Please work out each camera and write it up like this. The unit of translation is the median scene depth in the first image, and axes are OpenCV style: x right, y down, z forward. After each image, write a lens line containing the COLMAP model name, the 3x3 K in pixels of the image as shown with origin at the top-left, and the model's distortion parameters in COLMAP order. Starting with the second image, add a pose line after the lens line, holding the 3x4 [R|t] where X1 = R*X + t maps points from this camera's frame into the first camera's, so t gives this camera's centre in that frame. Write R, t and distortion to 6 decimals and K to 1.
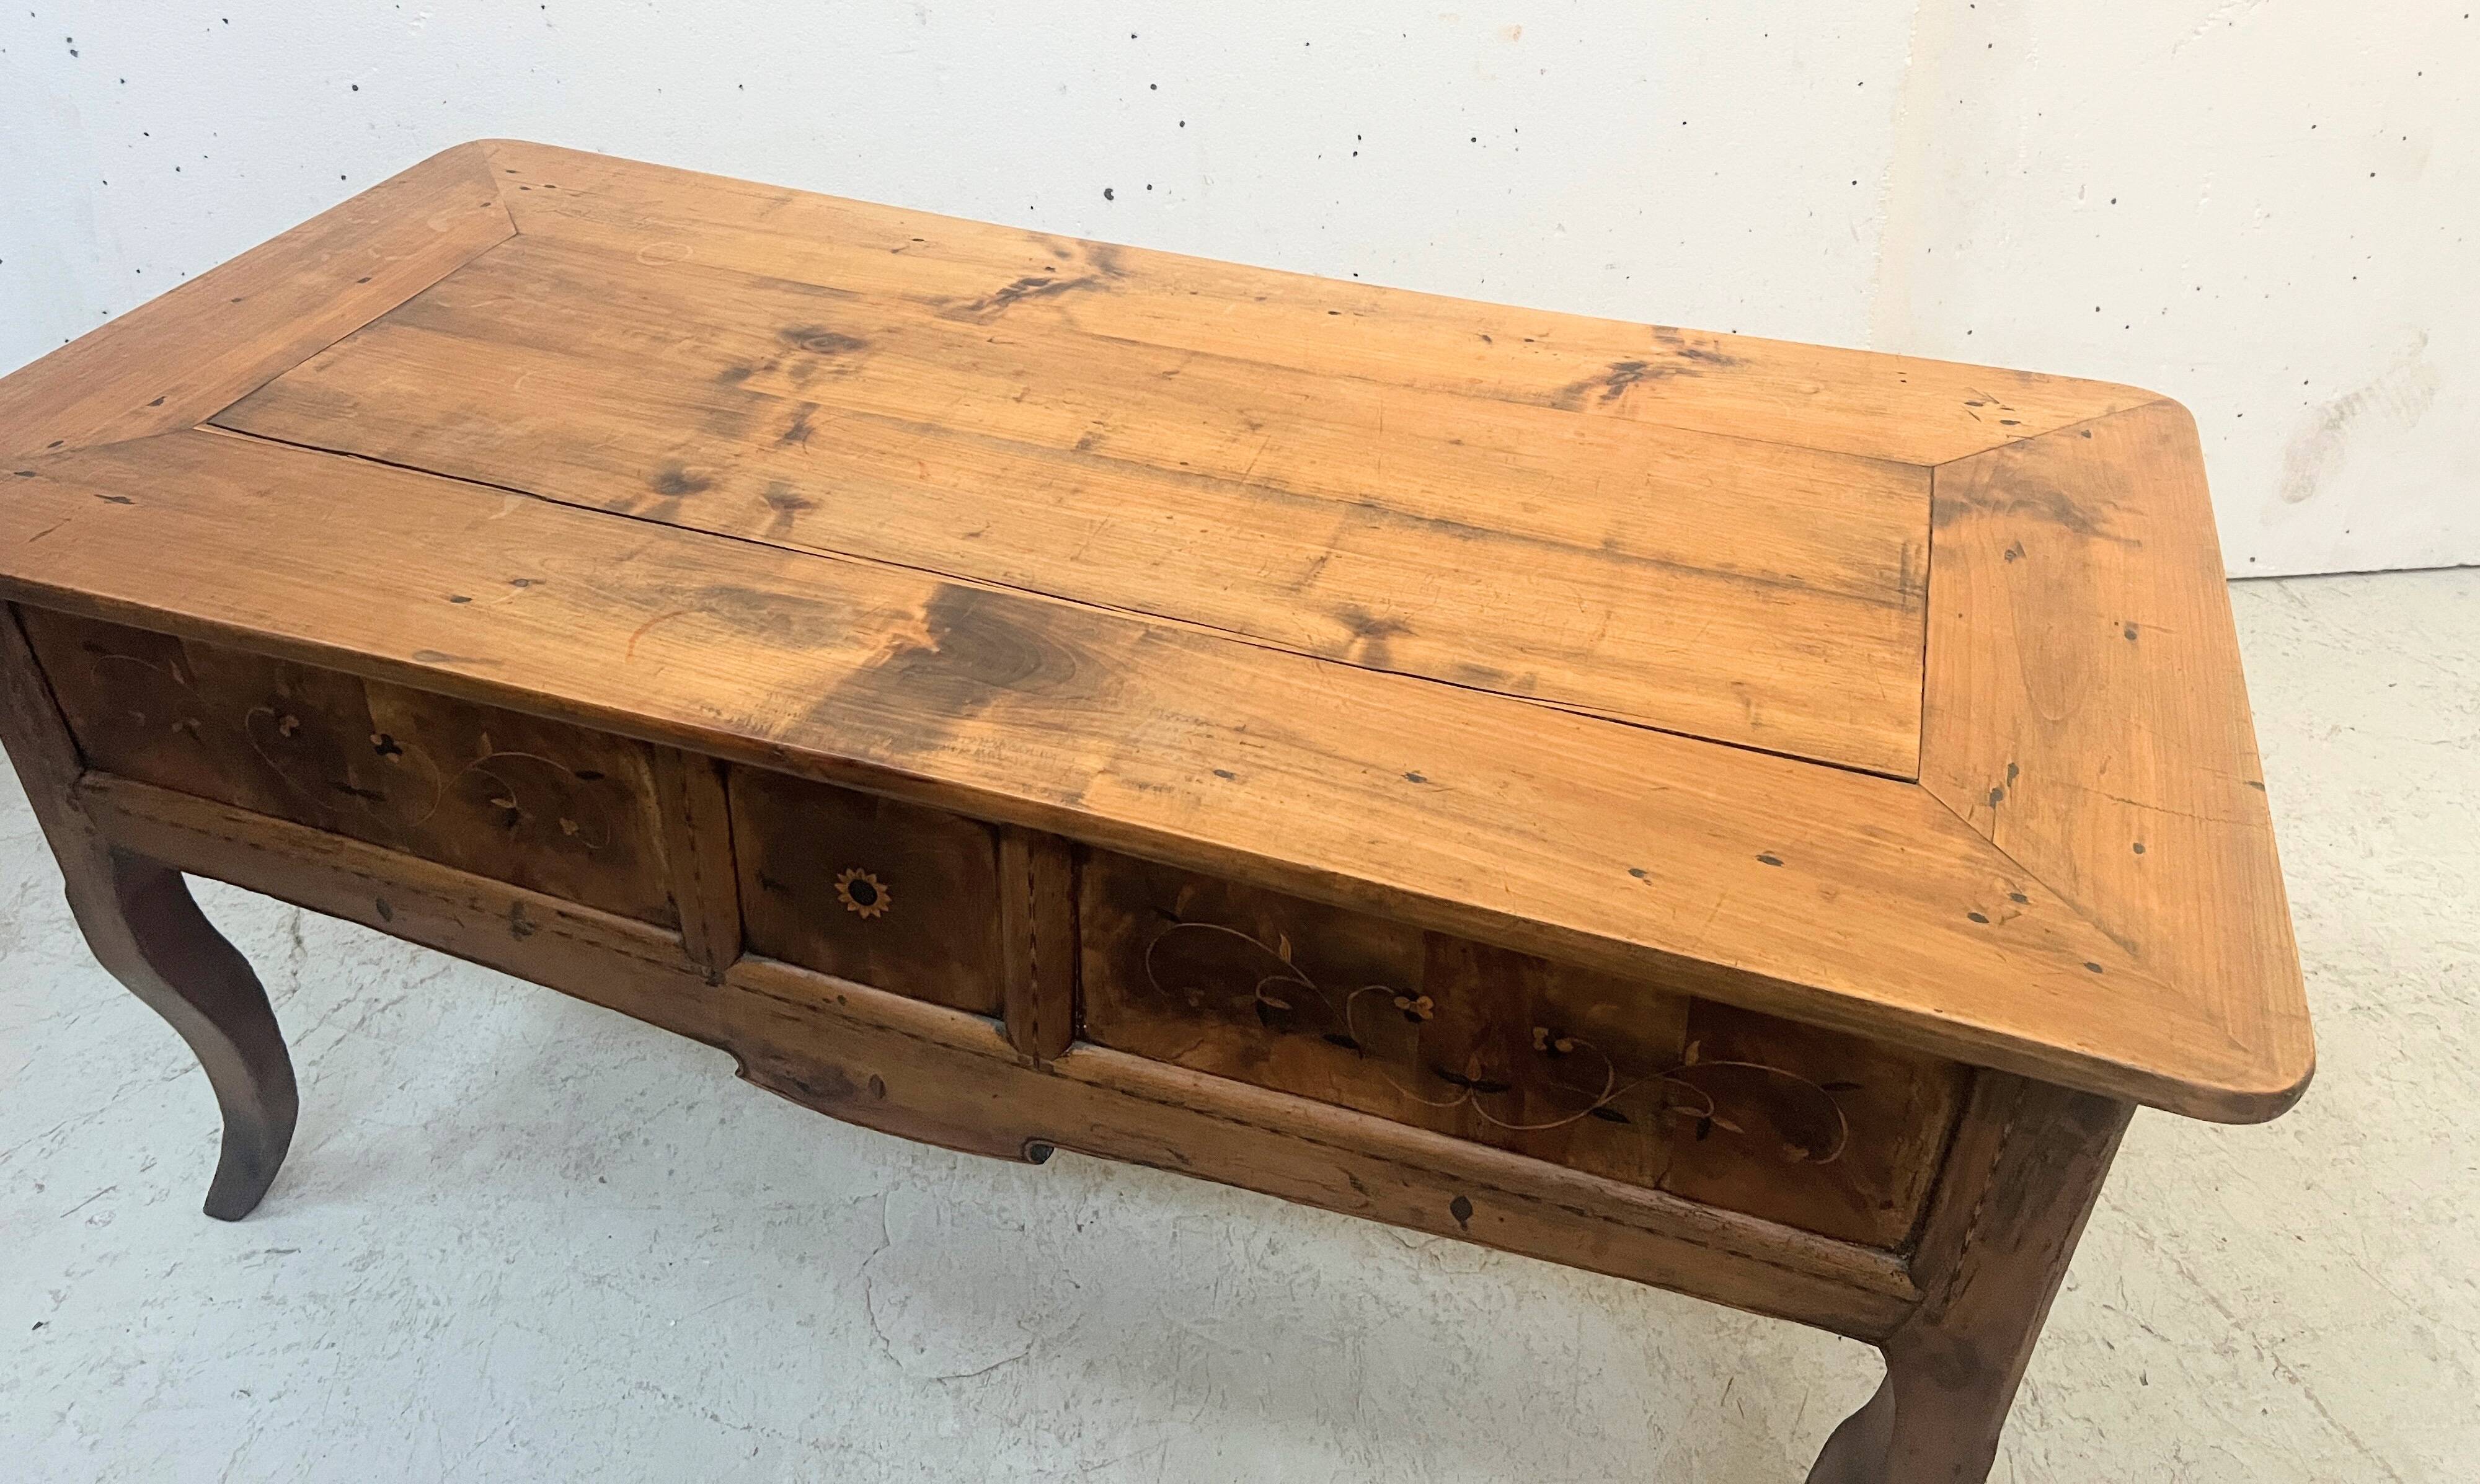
lens RADIAL K [[1870.7, 0, 1258.5], [0, 1870.7, 558.0], [0, 0, 1]] dist [0.055253, -0.051038]
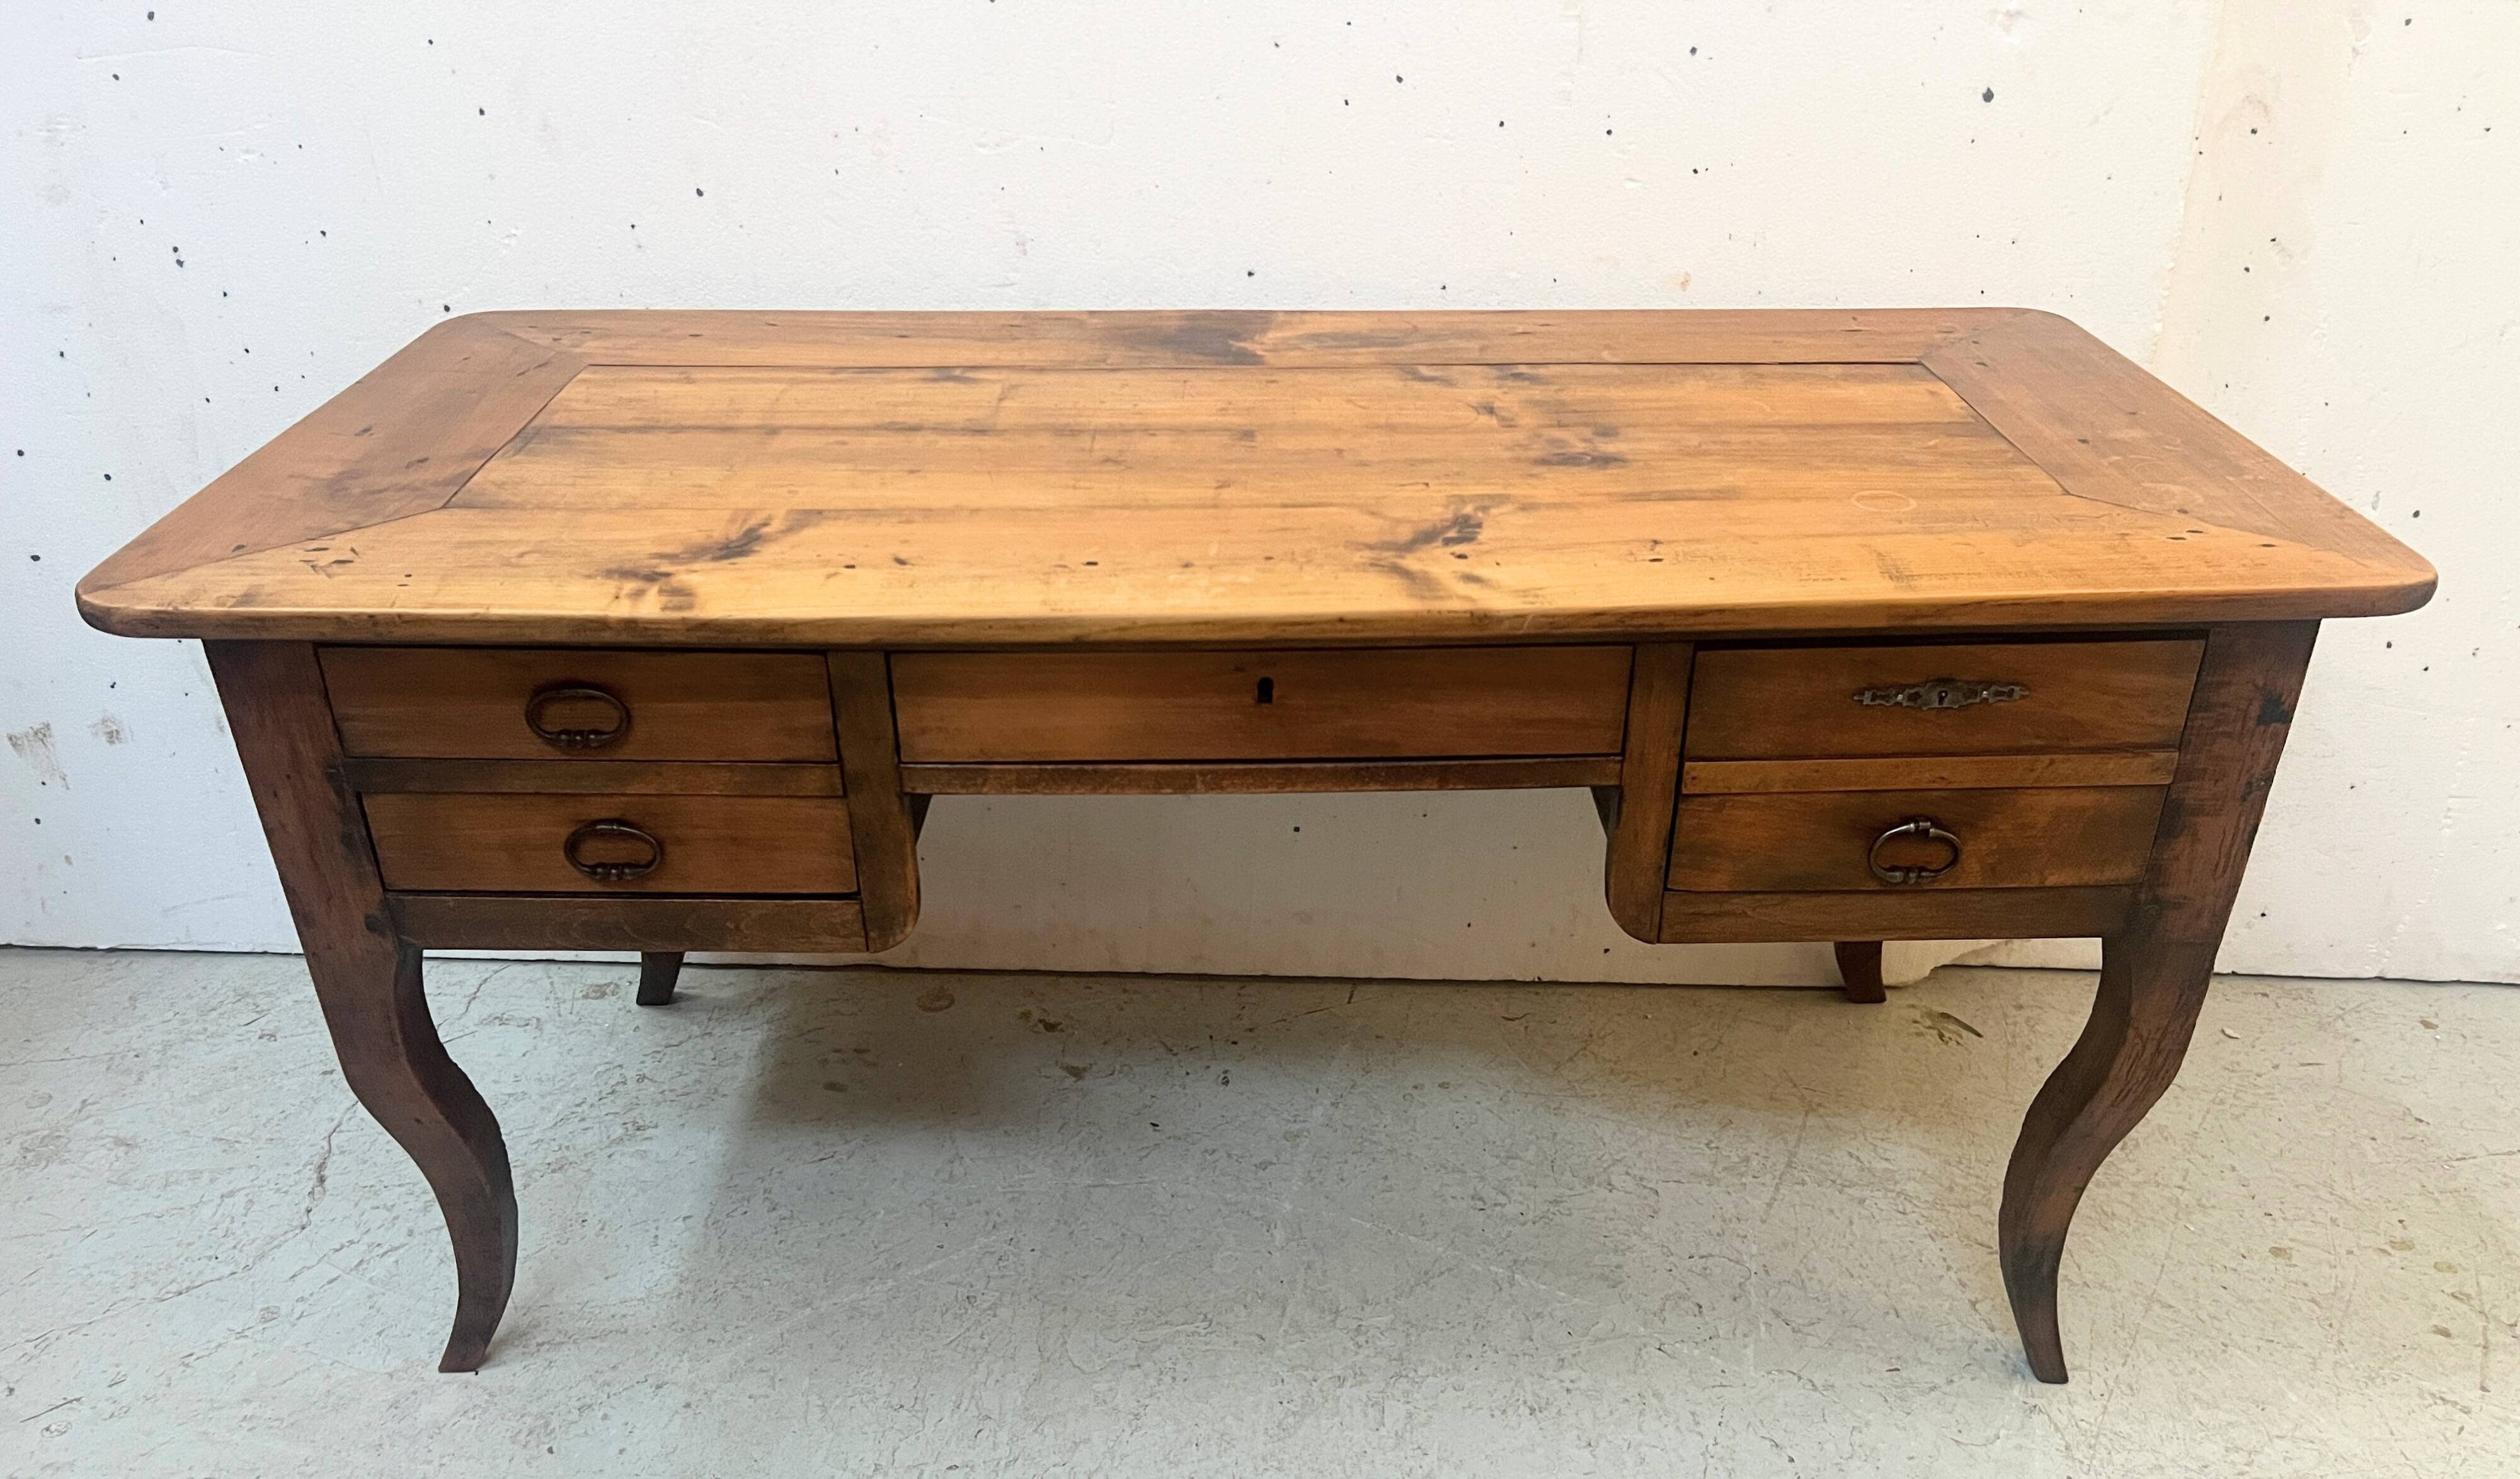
lens RADIAL K [[1942.4, 0, 1256.2], [0, 1942.4, 953.2], [0, 0, 1]] dist [0.037057, -0.038578]
pose [[-0.948730, 0.150642, -0.277882, 0.298901], [-0.186350, 0.443537, 0.876669, -1.040302], [0.255315, 0.883505, -0.392725, 1.915368]]
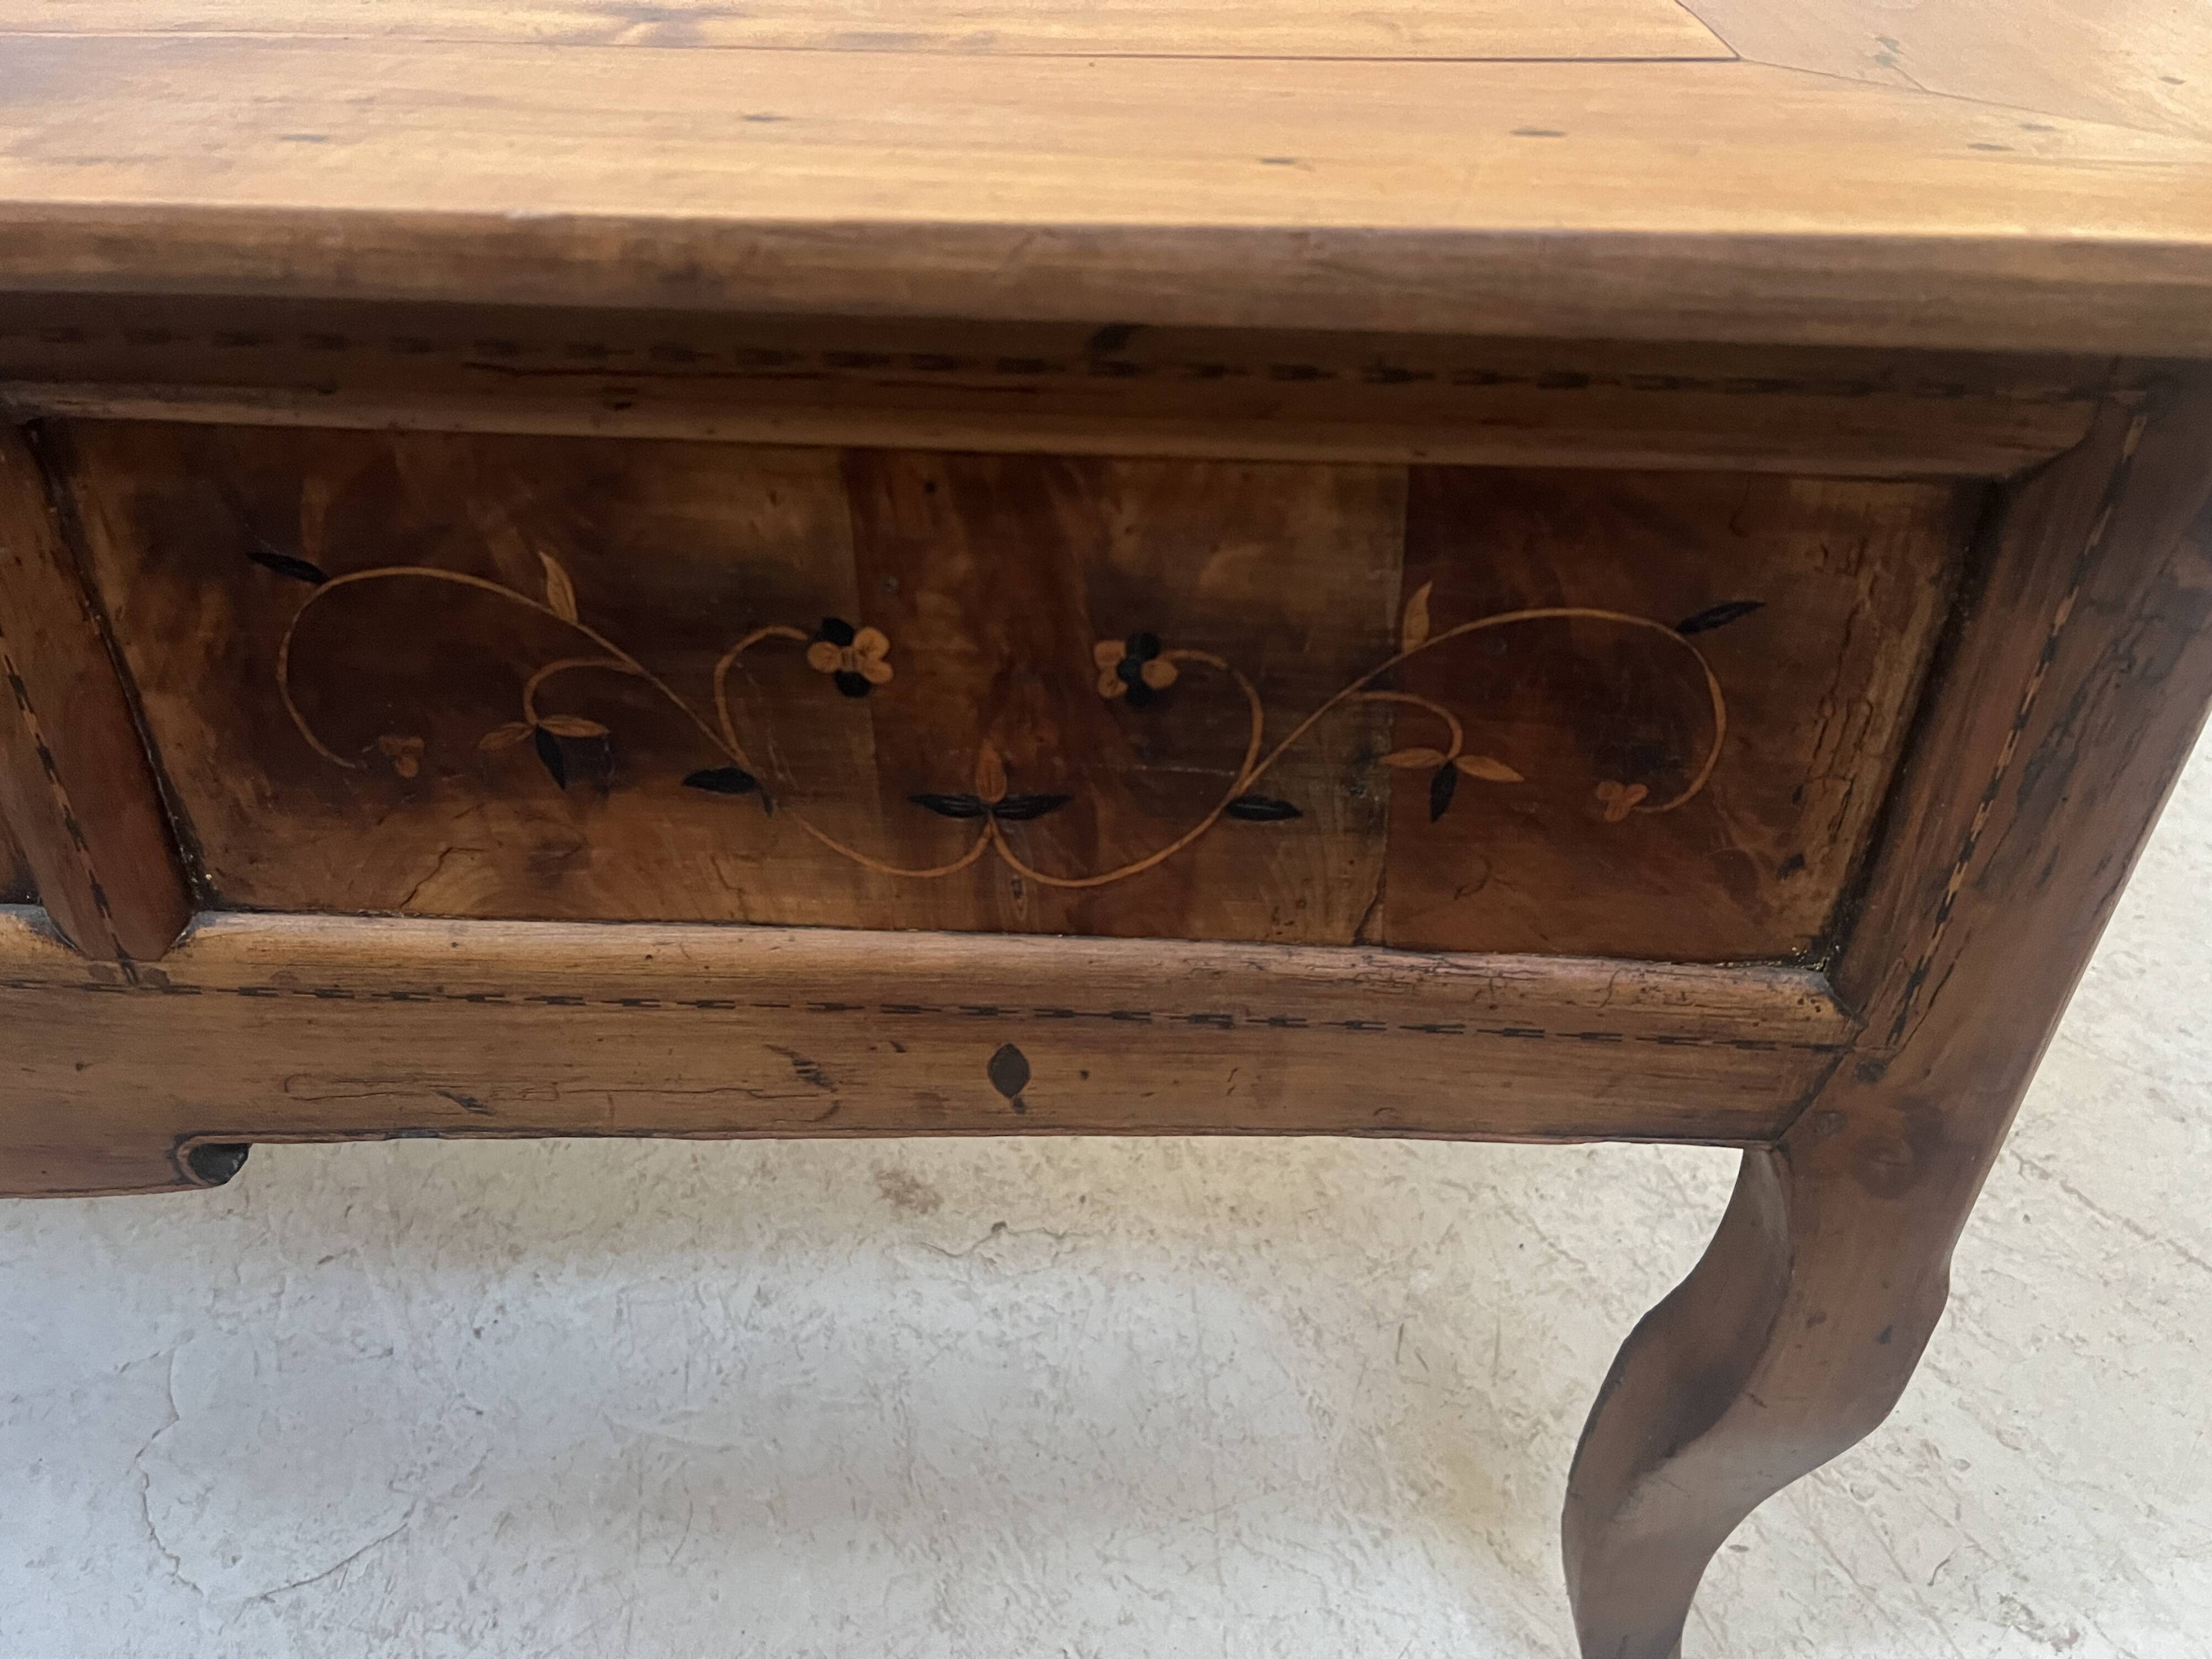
lens RADIAL K [[1691.7, 0, 1100.7], [0, 1691.7, 831.0], [0, 0, 1]] dist [0.053999, -0.063853]
pose [[0.967425, -0.161013, 0.195356, 0.046655], [0.149880, 0.986181, 0.070591, 0.230071], [-0.204023, -0.039011, 0.978189, 0.488789]]
